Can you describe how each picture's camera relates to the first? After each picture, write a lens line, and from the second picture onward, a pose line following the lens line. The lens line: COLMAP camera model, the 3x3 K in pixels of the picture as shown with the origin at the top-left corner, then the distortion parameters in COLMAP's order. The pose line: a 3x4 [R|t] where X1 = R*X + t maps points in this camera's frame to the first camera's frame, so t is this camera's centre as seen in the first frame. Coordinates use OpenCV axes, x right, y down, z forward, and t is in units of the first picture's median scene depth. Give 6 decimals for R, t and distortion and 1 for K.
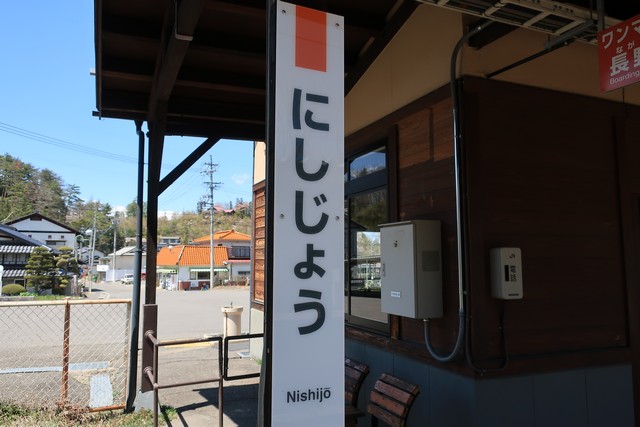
lens RADIAL K [[500.9, 0, 318.9], [0, 500.9, 213.8], [0, 0, 1]] dist [0.000121, -0.000528]
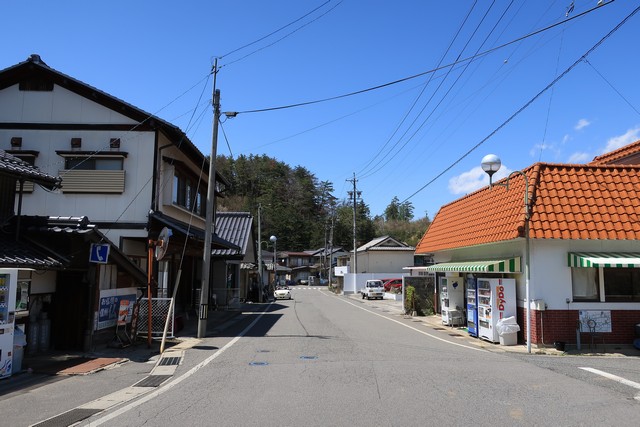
lens RADIAL K [[500.9, 0, 319.3], [0, 500.9, 213.3], [0, 0, 1]] dist [0.000121, -0.000528]
pose [[0.873740, -0.049024, -0.483916, -0.172549], [0.038465, 0.998756, -0.031731, 0.065001], [0.484869, 0.009111, 0.874539, 0.514939]]
